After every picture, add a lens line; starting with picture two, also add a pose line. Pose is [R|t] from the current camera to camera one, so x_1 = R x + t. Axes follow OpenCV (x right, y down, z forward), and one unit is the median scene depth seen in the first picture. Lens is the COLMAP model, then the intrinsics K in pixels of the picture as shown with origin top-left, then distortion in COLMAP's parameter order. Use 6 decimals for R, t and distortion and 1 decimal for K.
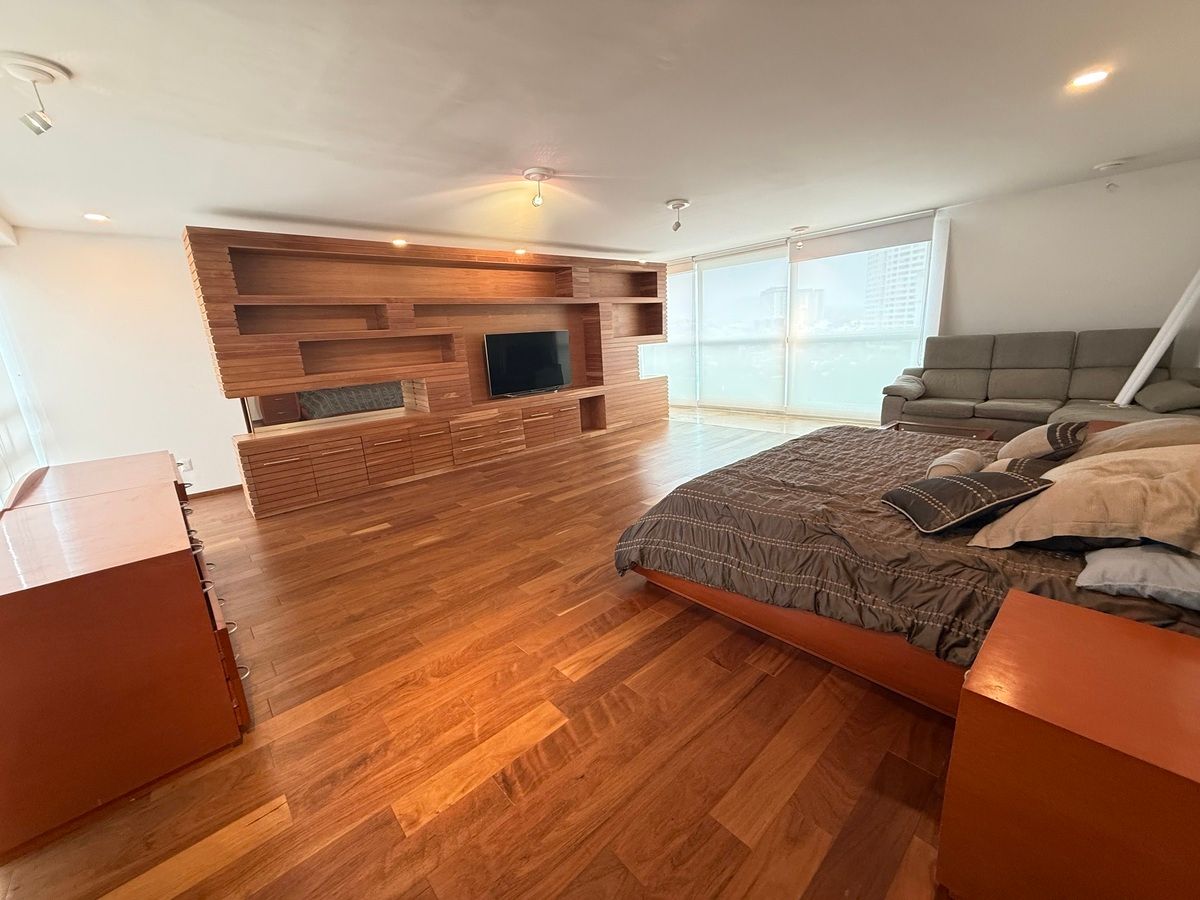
lens RADIAL K [[480.2, 0, 597.9], [0, 480.2, 451.4], [0, 0, 1]] dist [-0.001018, -0.000235]
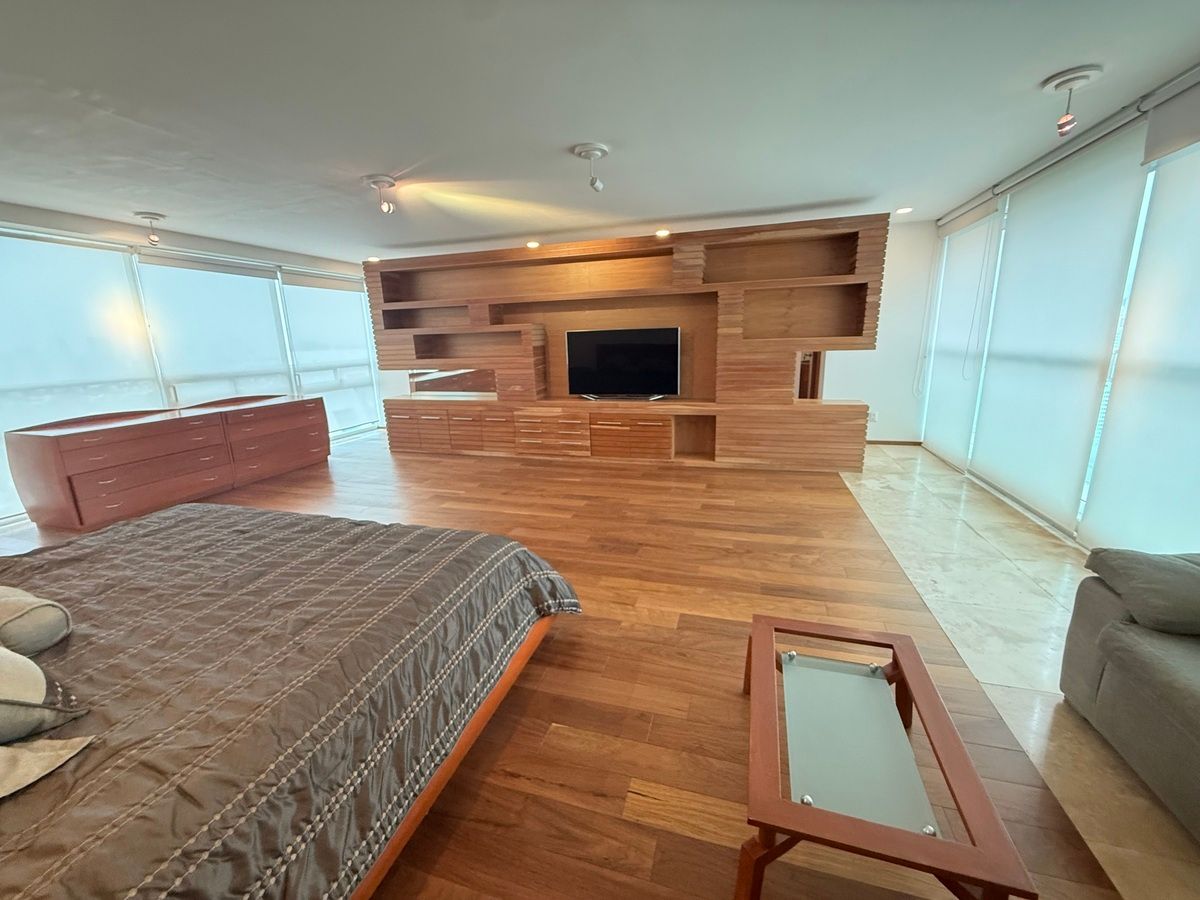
lens RADIAL K [[480.2, 0, 601.6], [0, 480.2, 448.2], [0, 0, 1]] dist [-0.001018, -0.000235]
pose [[0.512773, 0.235088, -0.825710, 0.622636], [-0.206384, 0.967329, 0.147242, -0.161659], [0.833348, 0.094912, 0.544539, 0.518130]]
